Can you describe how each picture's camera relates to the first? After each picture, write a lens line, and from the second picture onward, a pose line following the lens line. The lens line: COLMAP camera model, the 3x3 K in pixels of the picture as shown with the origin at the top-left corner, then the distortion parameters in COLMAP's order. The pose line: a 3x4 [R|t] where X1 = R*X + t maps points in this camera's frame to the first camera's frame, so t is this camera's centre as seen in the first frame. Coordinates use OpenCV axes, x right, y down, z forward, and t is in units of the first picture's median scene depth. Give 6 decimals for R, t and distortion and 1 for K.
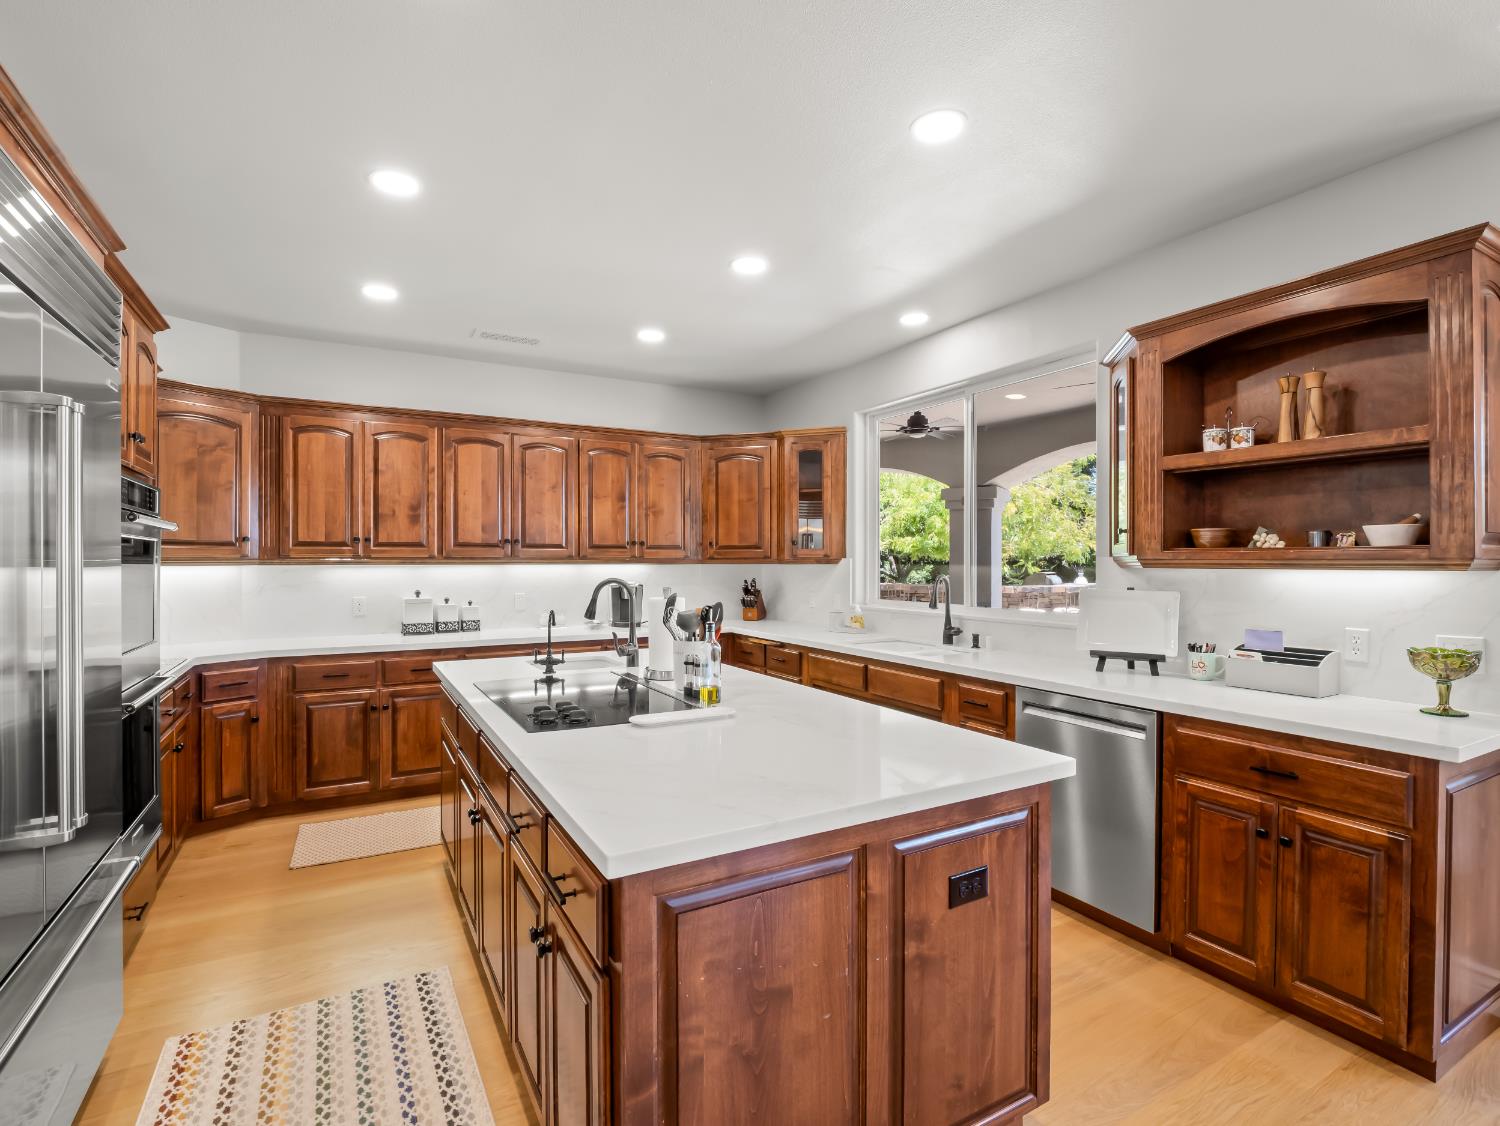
lens RADIAL K [[724.6, 0, 747.4], [0, 724.6, 562.5], [0, 0, 1]] dist [-0.018136, 0.000965]
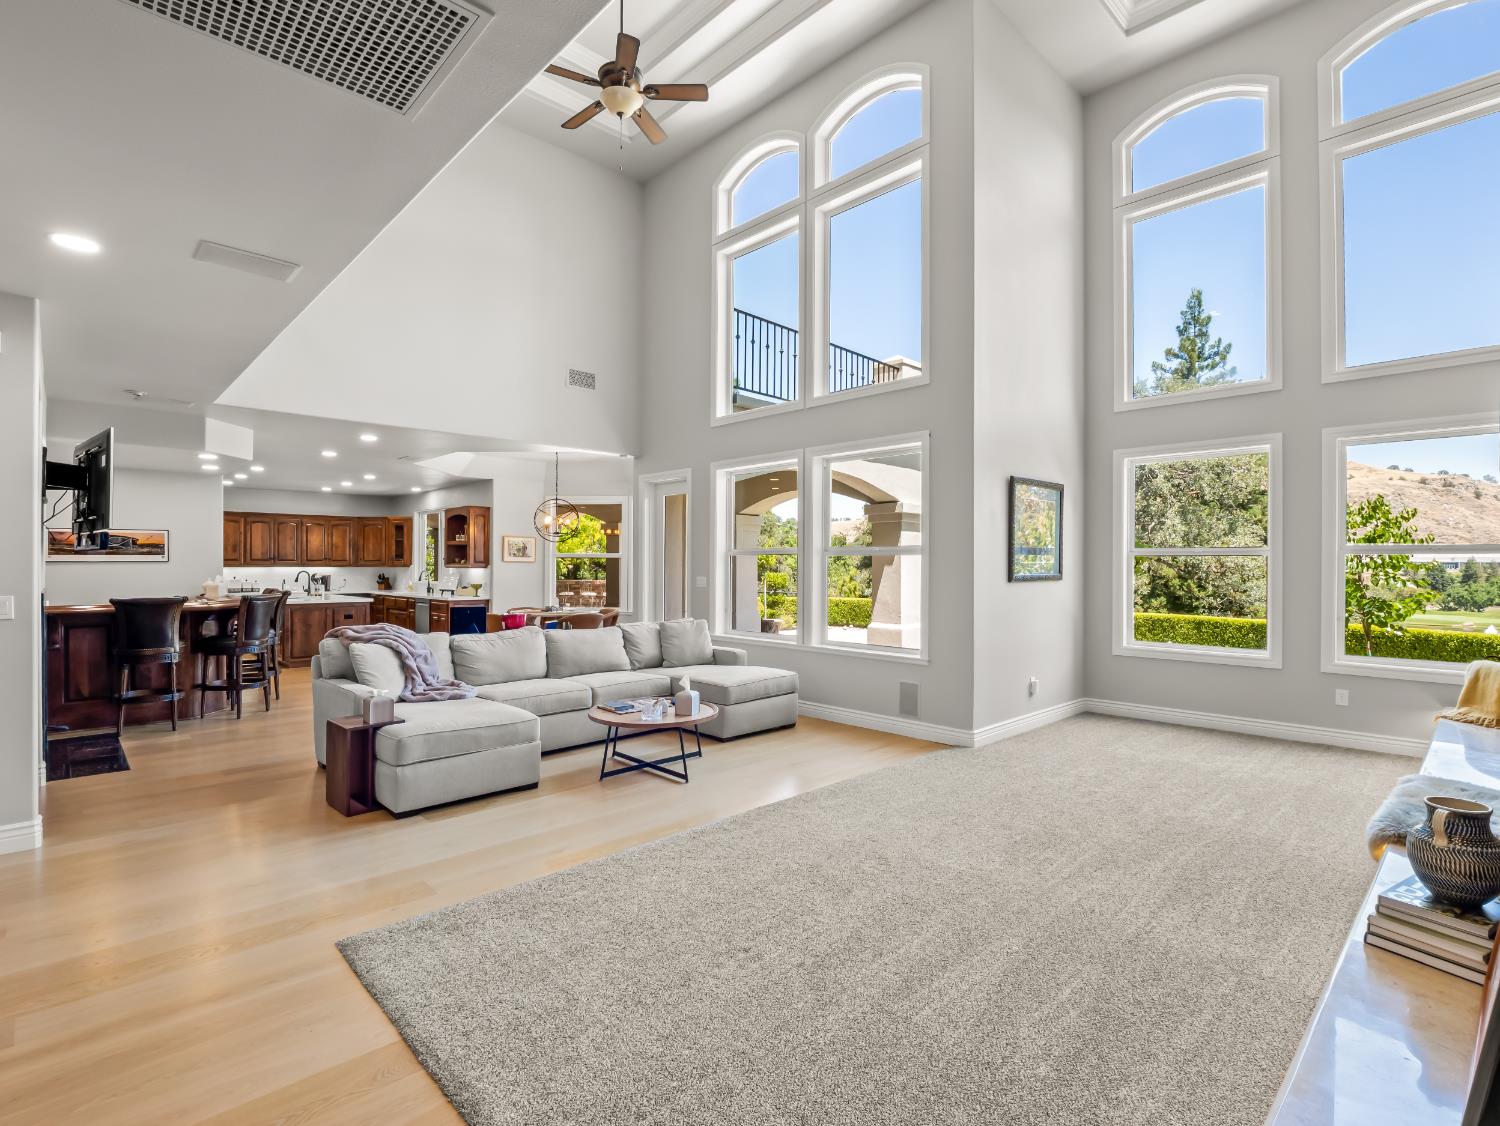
lens RADIAL K [[724.6, 0, 753.9], [0, 724.6, 563.9], [0, 0, 1]] dist [-0.018136, 0.000965]
pose [[0.965861, 0.006831, 0.258969, 0.671572], [-0.005416, 0.999966, -0.006178, -0.001037], [-0.259003, 0.004565, 0.965866, -1.941989]]
